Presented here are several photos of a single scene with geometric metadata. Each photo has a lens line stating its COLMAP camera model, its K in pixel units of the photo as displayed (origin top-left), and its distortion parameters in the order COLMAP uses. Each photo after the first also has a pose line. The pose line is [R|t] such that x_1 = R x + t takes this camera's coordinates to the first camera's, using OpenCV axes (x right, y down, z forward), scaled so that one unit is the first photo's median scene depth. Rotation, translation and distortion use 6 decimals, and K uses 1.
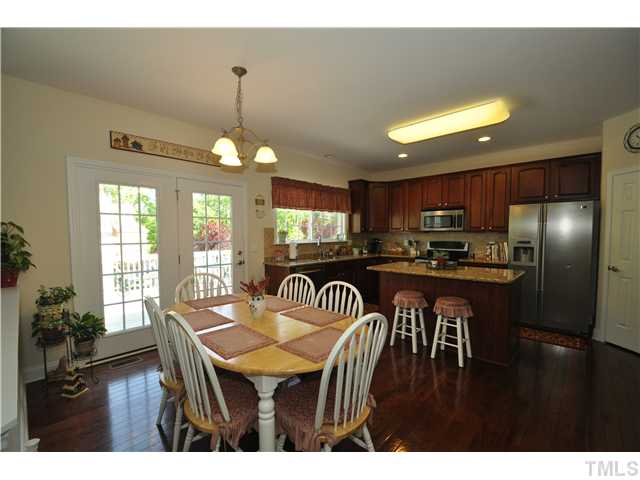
lens RADIAL K [[268.5, 0, 320.4], [0, 268.5, 246.3], [0, 0, 1]] dist [-0.001739, -0.000562]
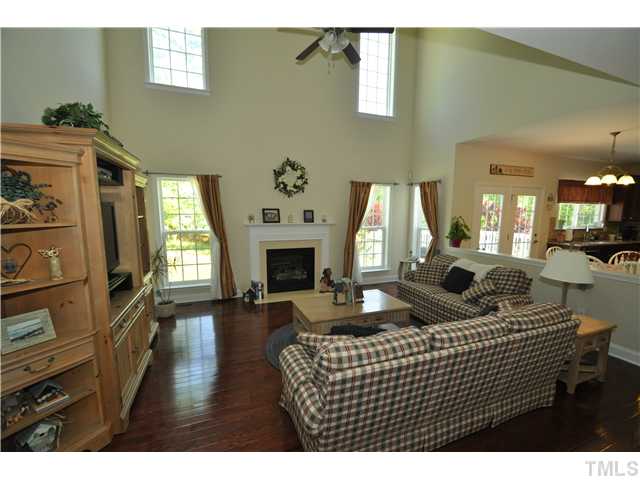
lens RADIAL K [[280.1, 0, 319.0], [0, 280.1, 246.1], [0, 0, 1]] dist [0.001321, -0.000256]
pose [[0.905076, 0.068979, -0.419618, -0.642206], [-0.034900, 0.995476, 0.088366, -0.007327], [0.423816, -0.065333, 0.903389, -0.797048]]
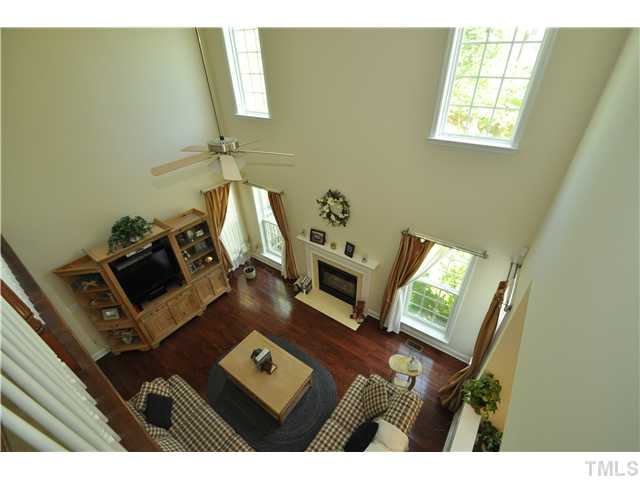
lens RADIAL K [[280.1, 0, 319.0], [0, 280.1, 246.1], [0, 0, 1]] dist [0.001321, -0.000256]
pose [[0.130737, 0.573767, -0.808517, -0.311895], [-0.015737, 0.816615, 0.576969, -0.685343], [0.991292, -0.062707, 0.115791, 0.029298]]
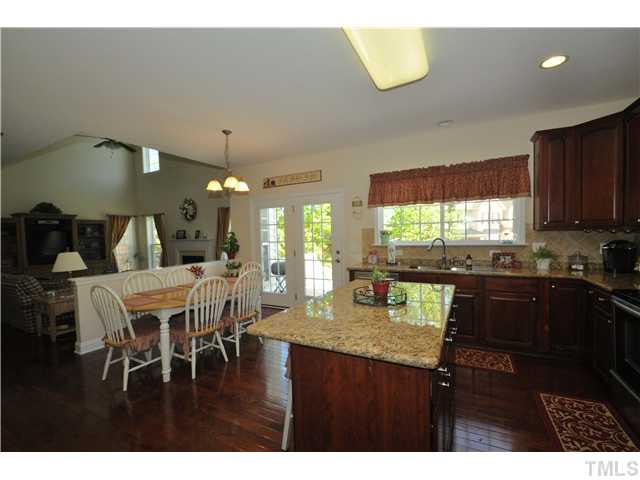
lens RADIAL K [[288.5, 0, 316.8], [0, 288.5, 247.7], [0, 0, 1]] dist [-0.004090, -0.000706]
pose [[0.266243, 0.041962, -0.962992, 0.745130], [-0.026249, 0.998997, 0.036274, -0.030218], [0.963549, 0.015620, 0.267077, 0.521133]]
